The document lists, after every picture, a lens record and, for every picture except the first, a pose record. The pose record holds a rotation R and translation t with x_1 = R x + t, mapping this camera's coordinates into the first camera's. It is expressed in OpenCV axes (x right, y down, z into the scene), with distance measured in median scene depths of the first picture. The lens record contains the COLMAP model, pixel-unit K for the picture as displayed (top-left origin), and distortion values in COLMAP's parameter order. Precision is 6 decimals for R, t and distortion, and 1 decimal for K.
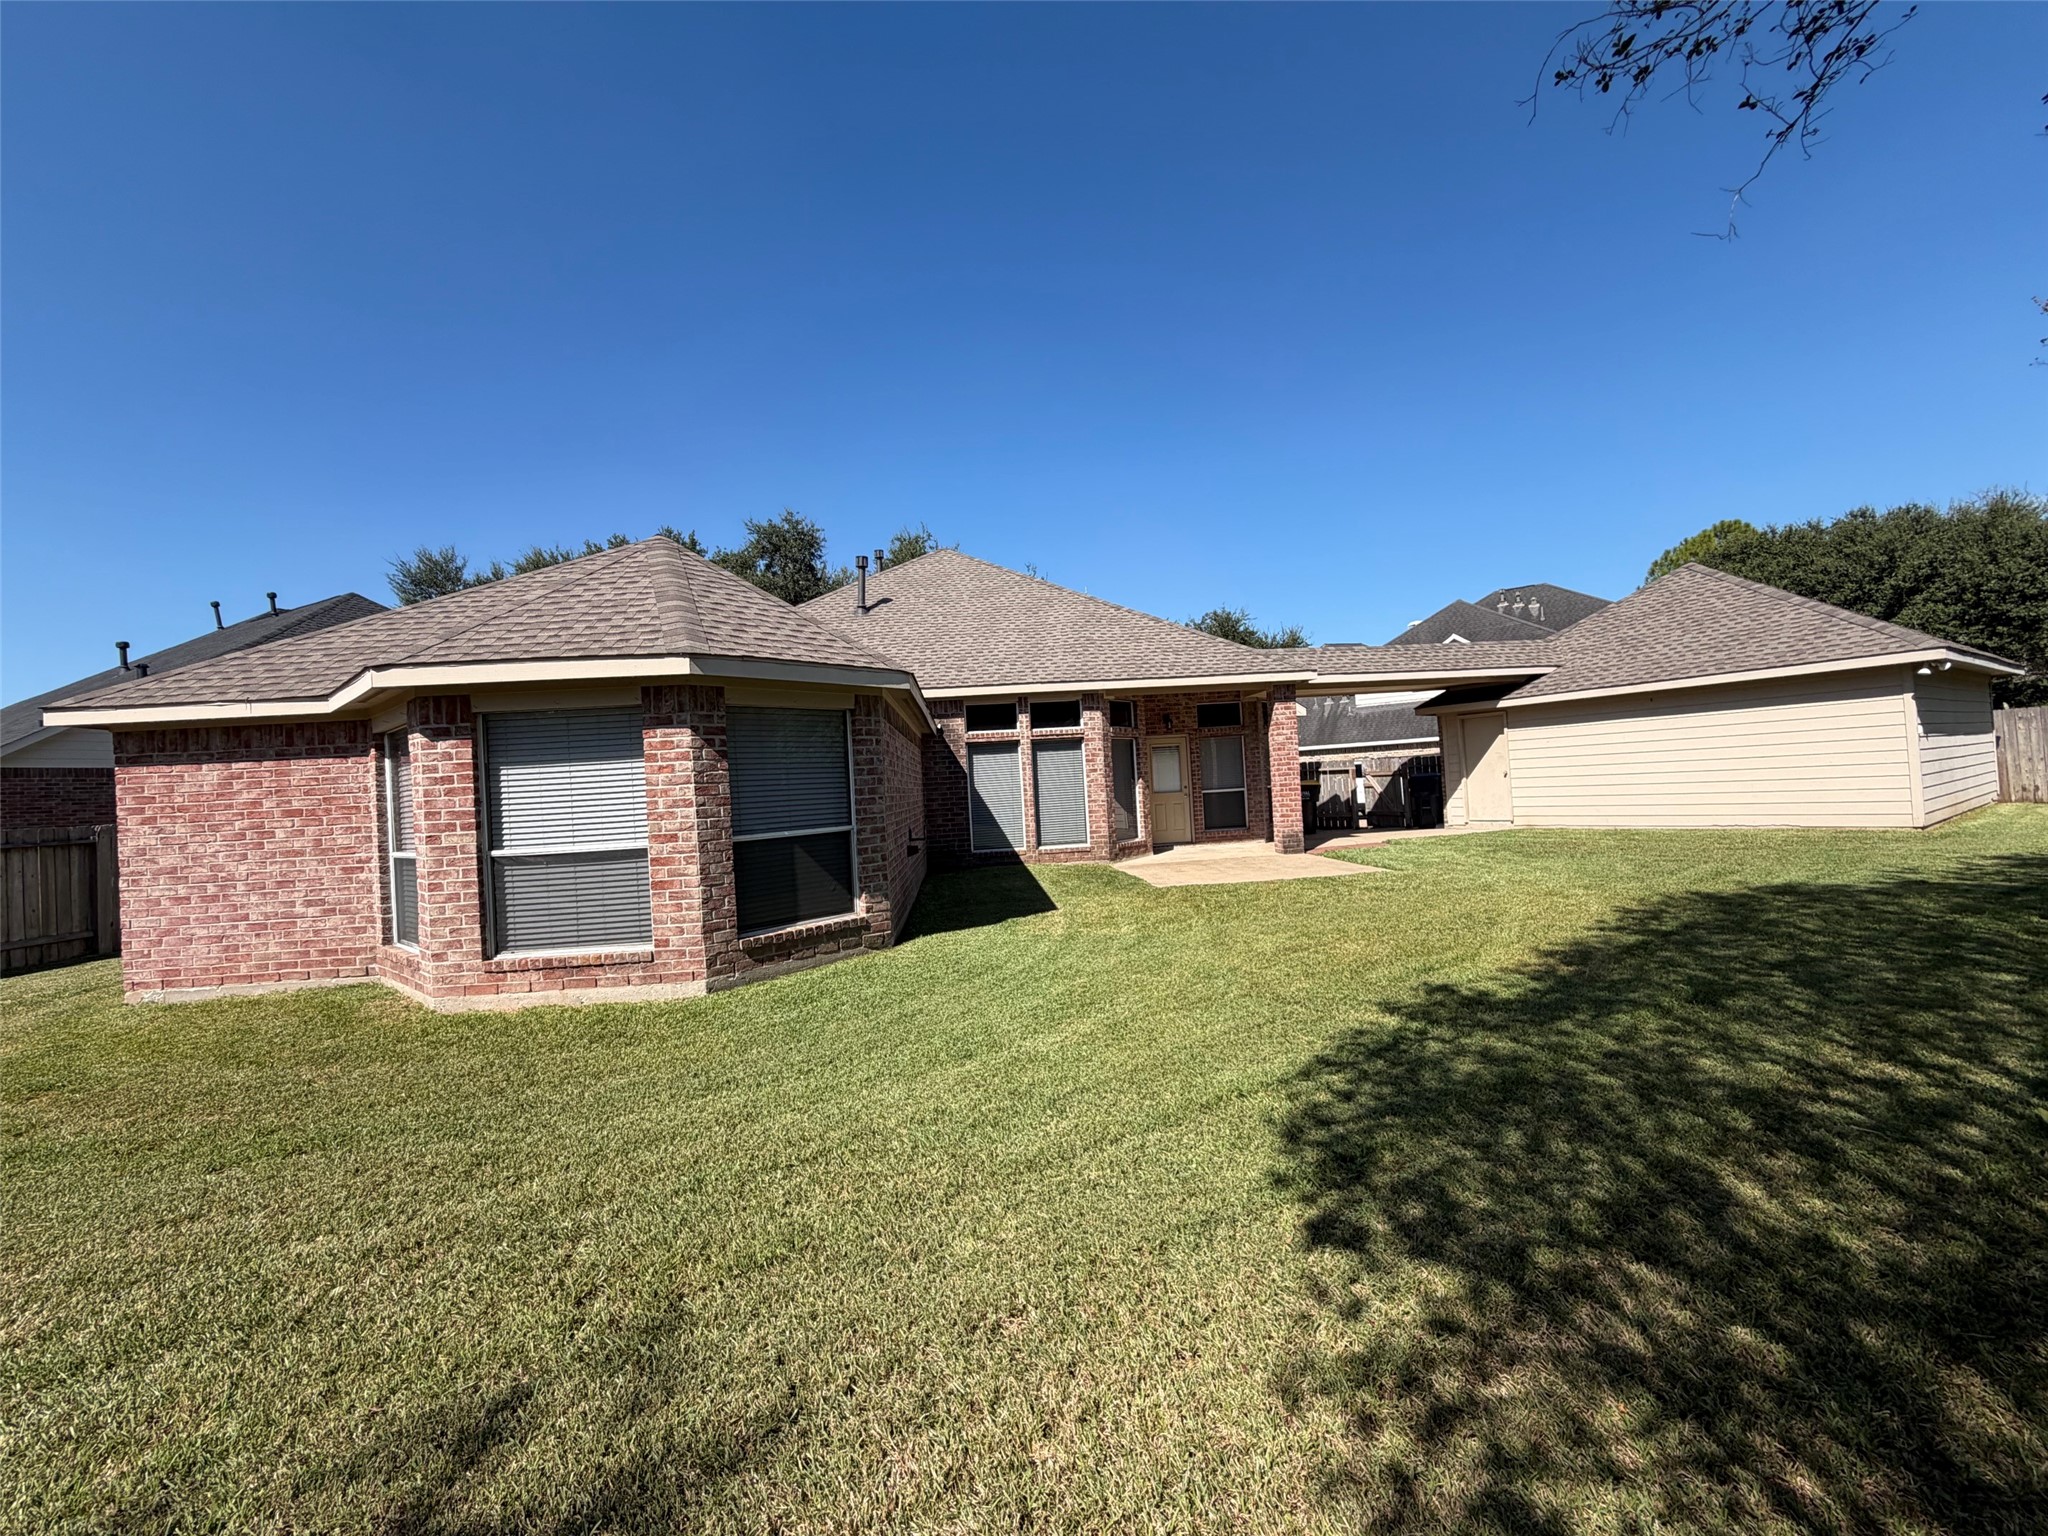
lens RADIAL K [[815.3, 0, 1024.0], [0, 815.3, 768.0], [0, 0, 1]] dist [0.001148, 0.000818]
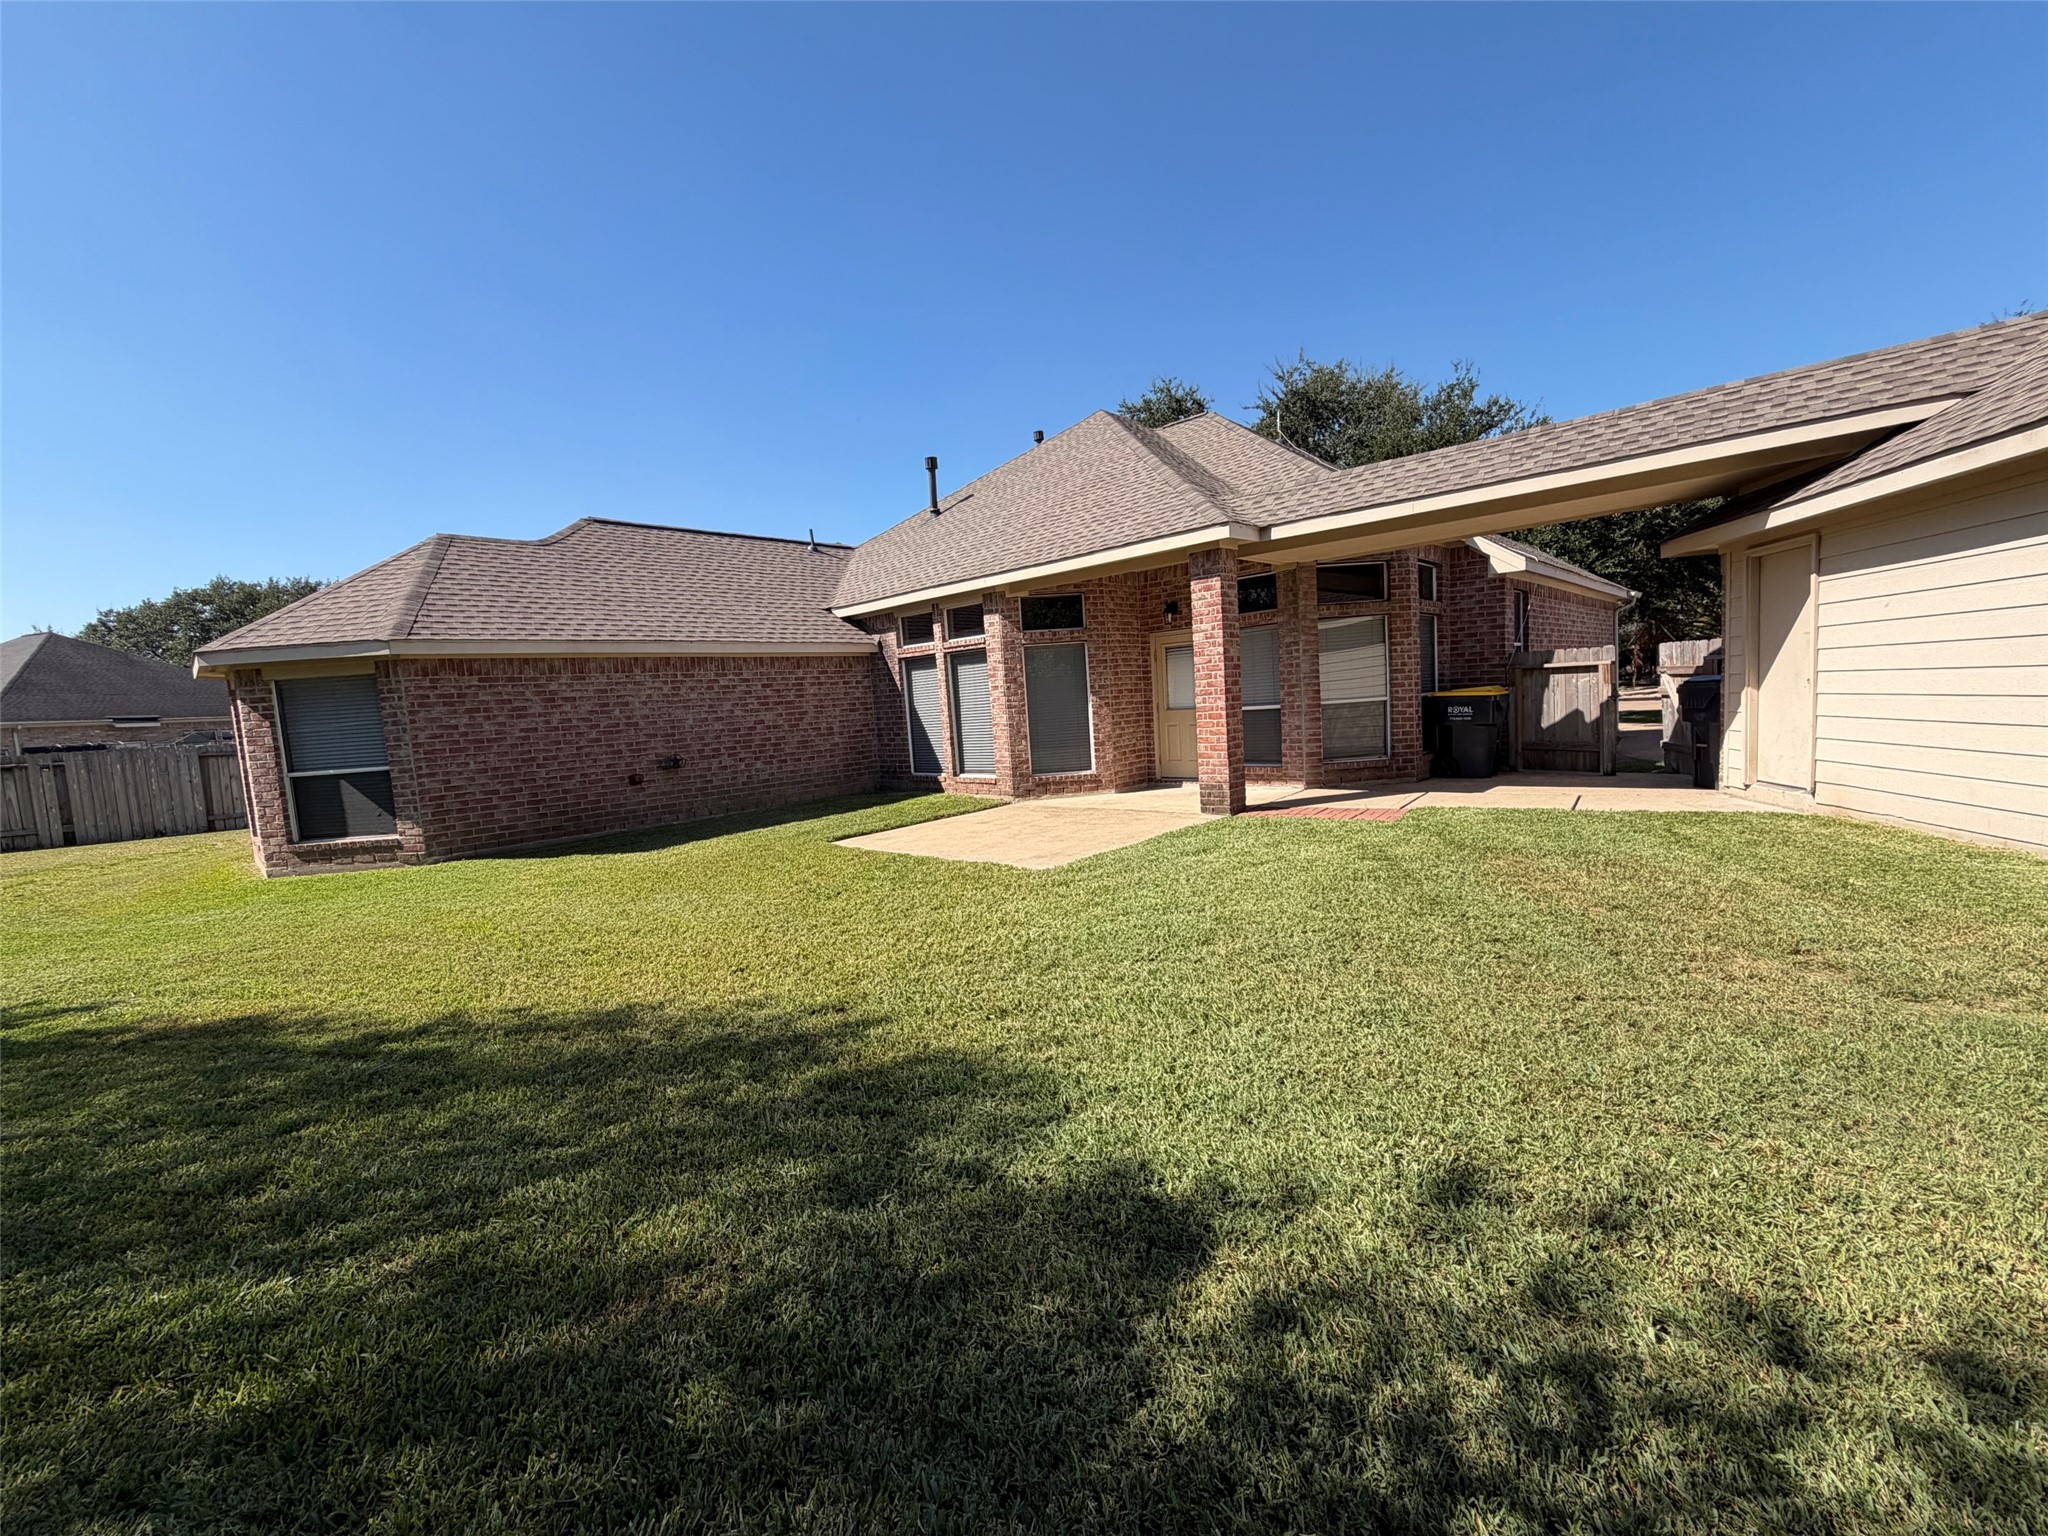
lens RADIAL K [[815.3, 0, 1024.0], [0, 815.3, 768.0], [0, 0, 1]] dist [0.001148, 0.000818]
pose [[0.672442, 0.072880, -0.736553, 0.856924], [0.045415, 0.989203, 0.139341, -0.035912], [0.738755, -0.127149, 0.661872, 0.554822]]
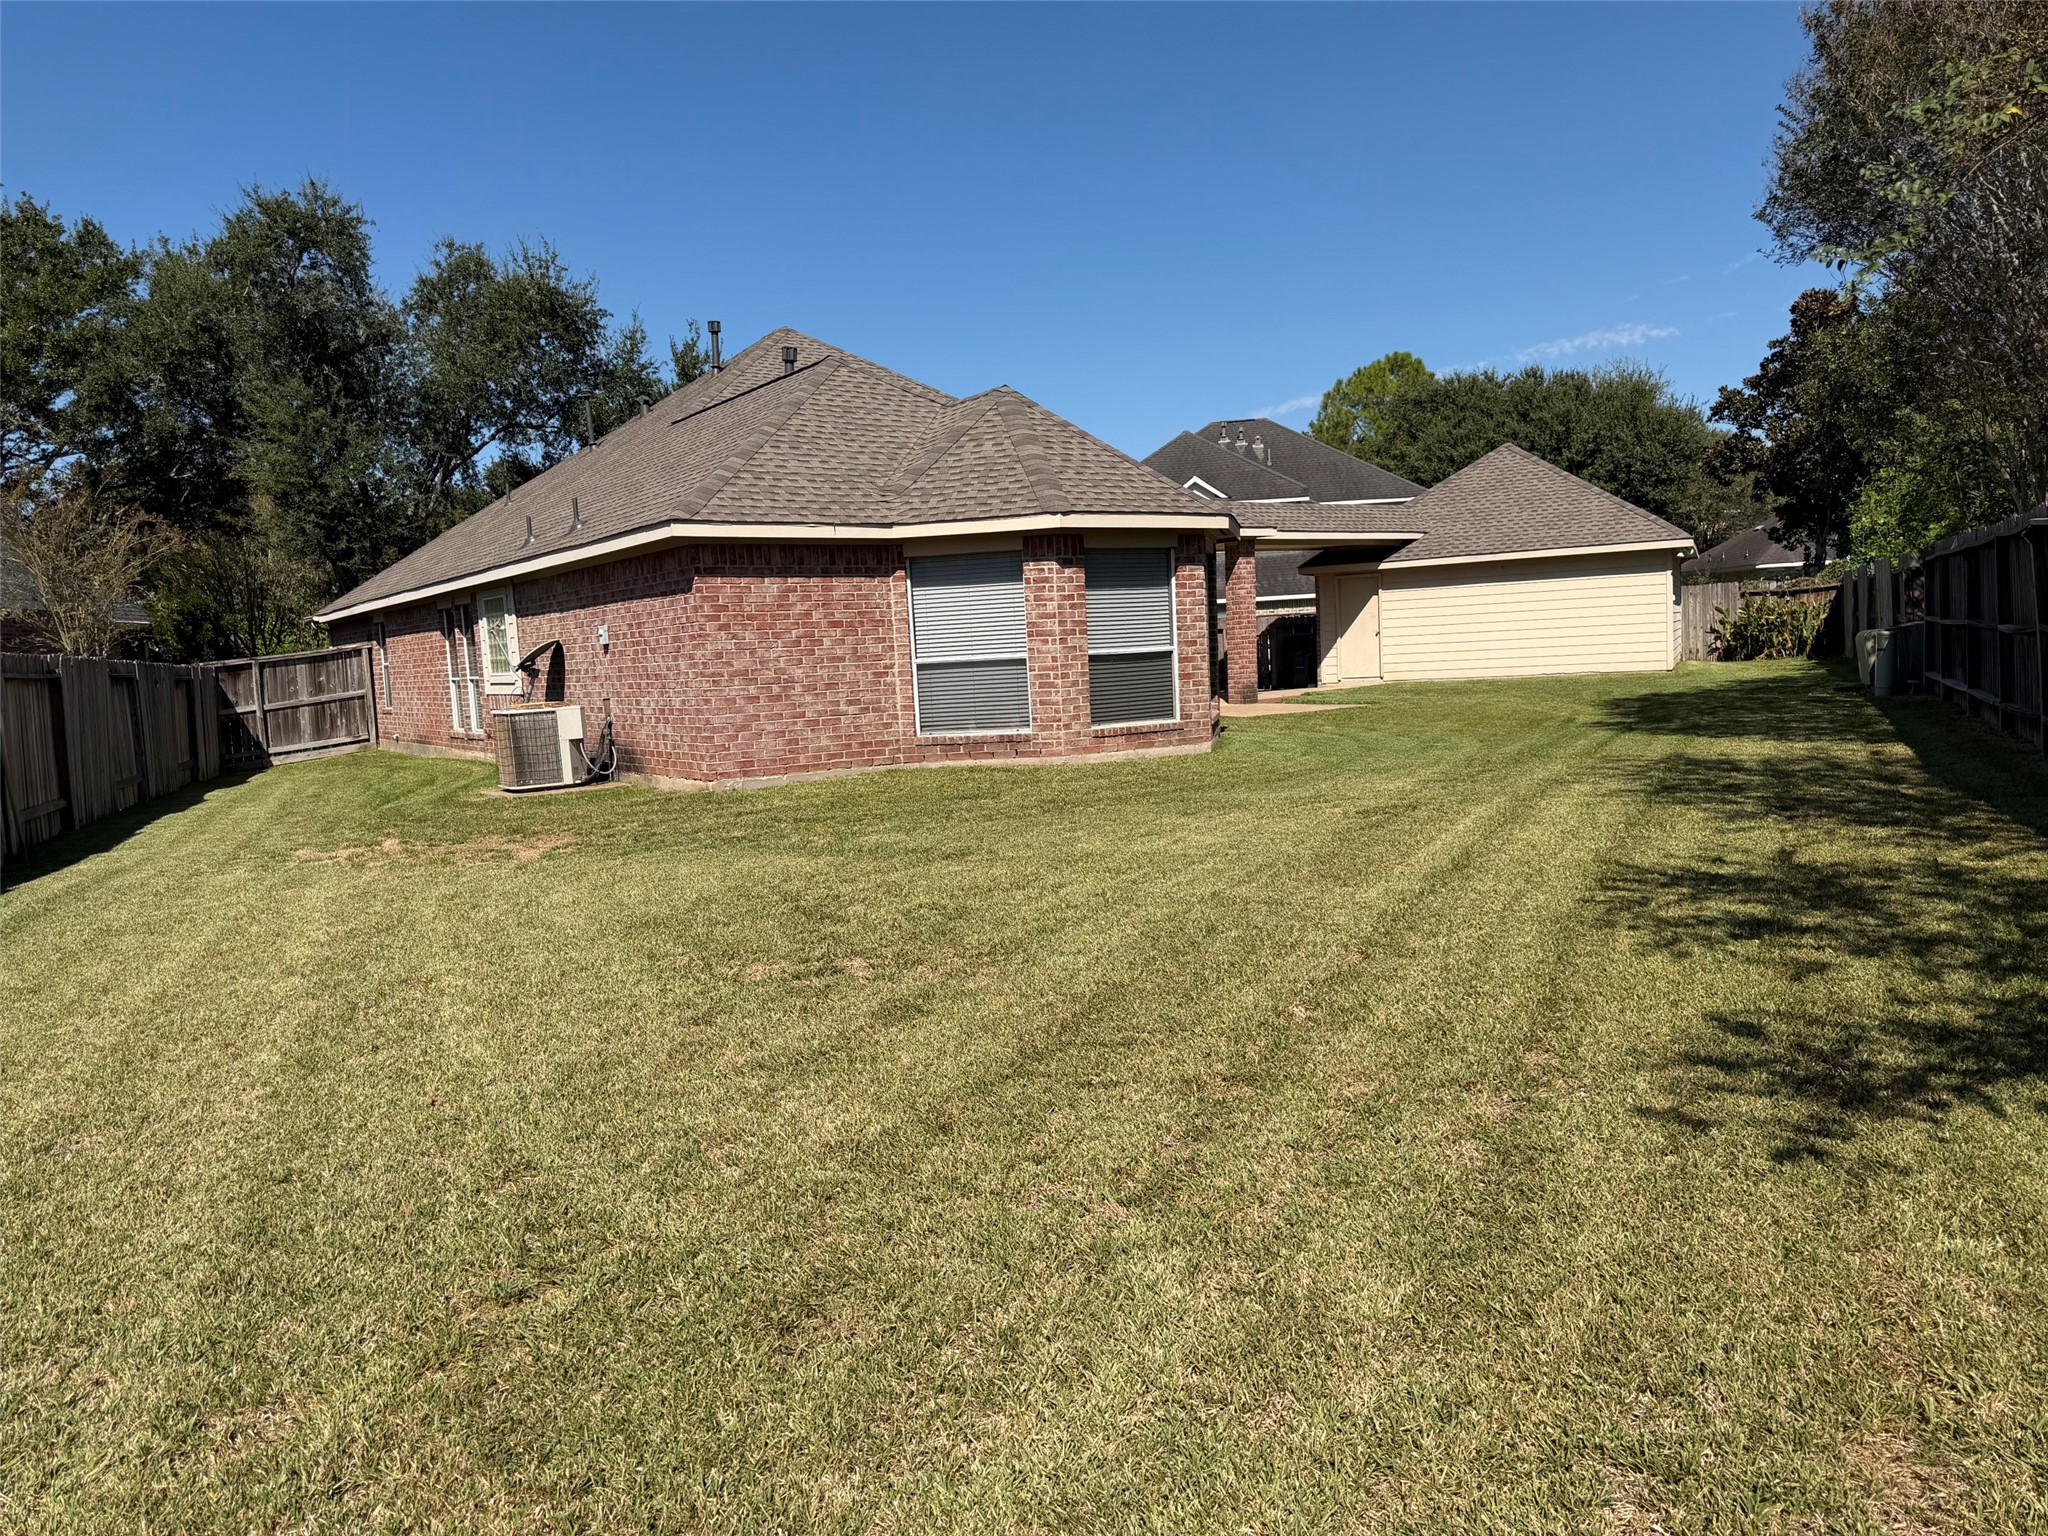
lens RADIAL K [[1481.6, 0, 1024.0], [0, 1481.6, 768.0], [0, 0, 1]] dist [0.082759, -0.003155]
pose [[0.855983, -0.027384, 0.516277, -1.108676], [-0.011987, 0.997277, 0.072771, 0.064583], [-0.516864, -0.068479, 0.853324, -0.588146]]
